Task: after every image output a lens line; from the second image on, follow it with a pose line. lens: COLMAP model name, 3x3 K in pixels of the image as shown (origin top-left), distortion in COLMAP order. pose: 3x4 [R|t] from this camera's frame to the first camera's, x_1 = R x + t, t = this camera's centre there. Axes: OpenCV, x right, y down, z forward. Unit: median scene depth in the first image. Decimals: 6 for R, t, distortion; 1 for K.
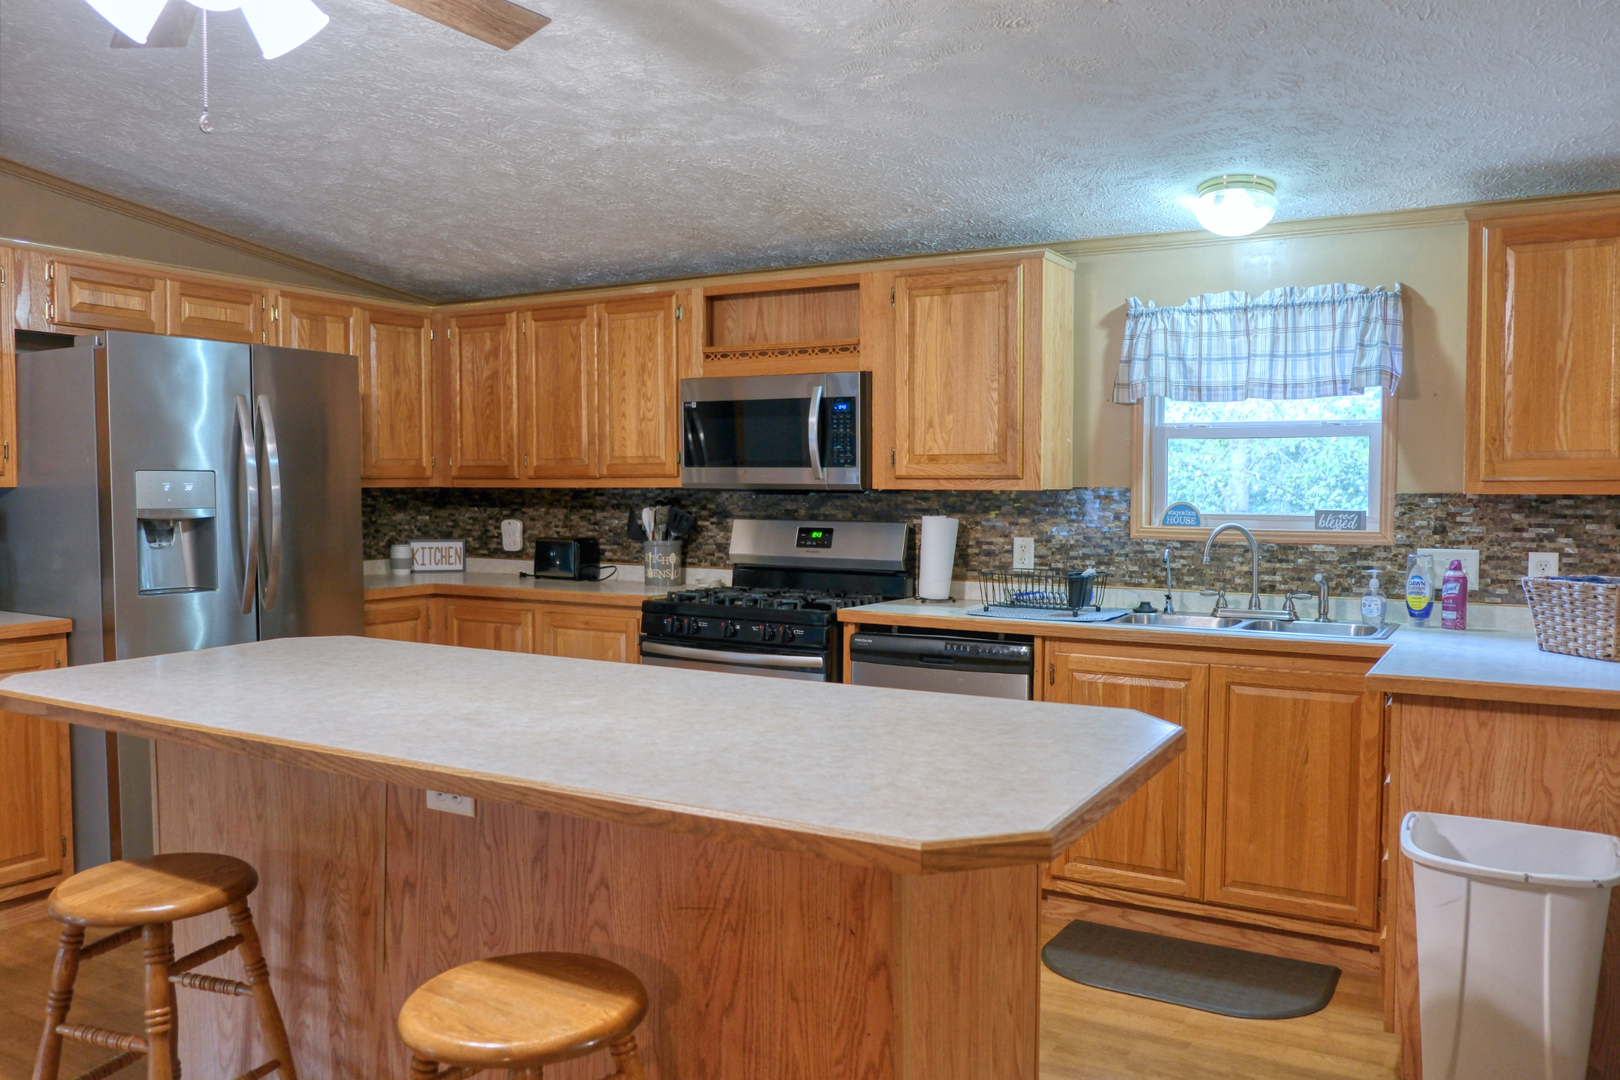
lens RADIAL K [[1246.1, 0, 816.2], [0, 1246.1, 541.4], [0, 0, 1]] dist [-0.042667, 0.031950]
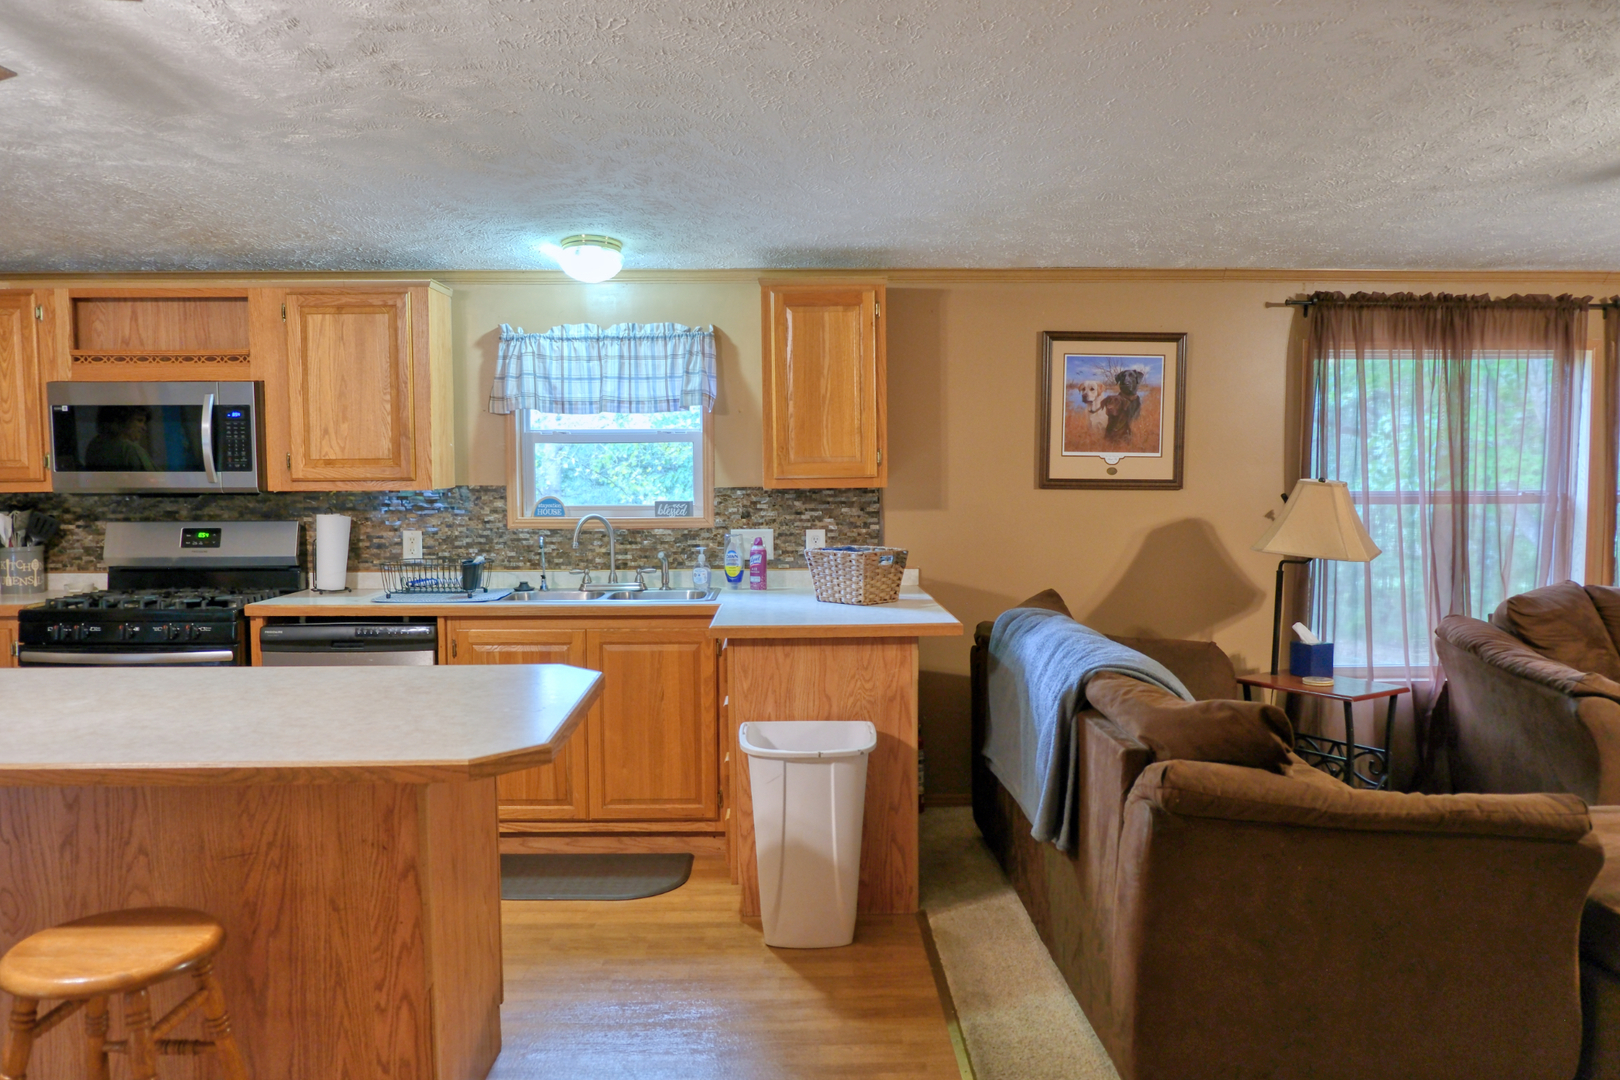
lens RADIAL K [[1246.1, 0, 808.7], [0, 1246.1, 536.9], [0, 0, 1]] dist [-0.042667, 0.031950]
pose [[0.857100, -0.039435, 0.513639, -0.122028], [0.031980, 0.999216, 0.023351, -0.014823], [-0.514157, -0.003588, 0.857689, -0.174679]]
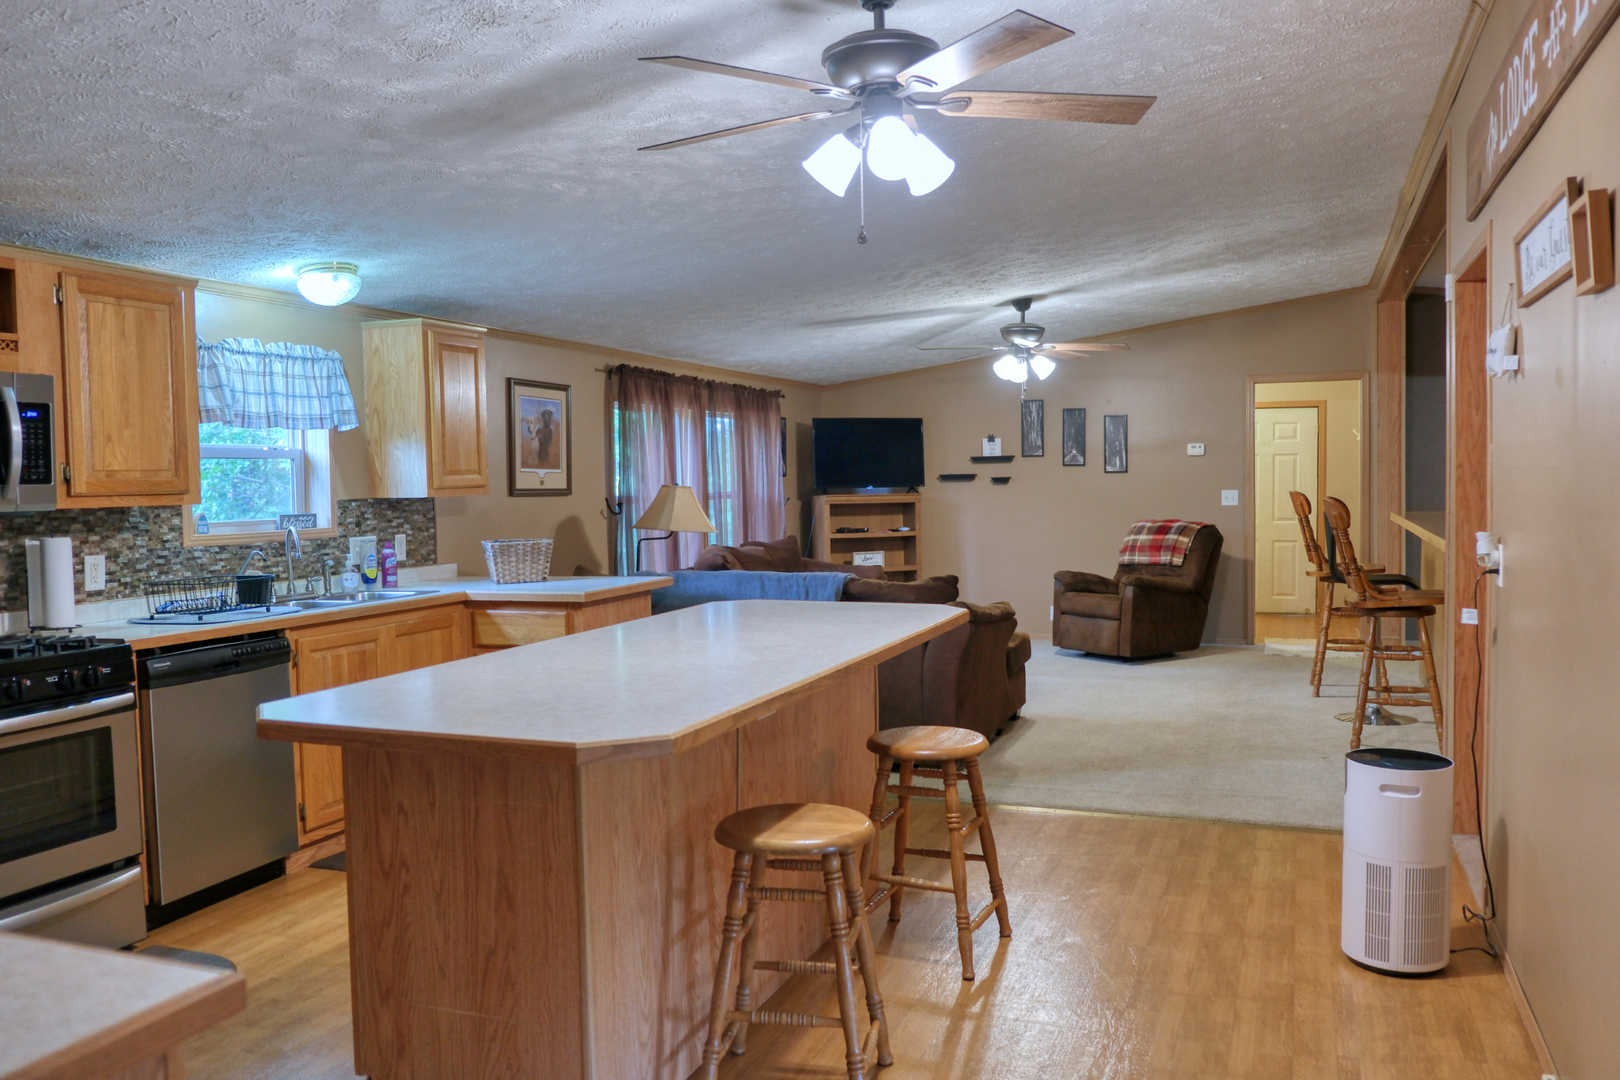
lens RADIAL K [[1246.1, 0, 820.7], [0, 1246.1, 543.1], [0, 0, 1]] dist [-0.042667, 0.031950]
pose [[-0.148241, -0.050683, 0.987652, -1.043158], [0.066900, 0.995884, 0.061147, -0.040416], [-0.986686, 0.075138, -0.144240, 0.685825]]
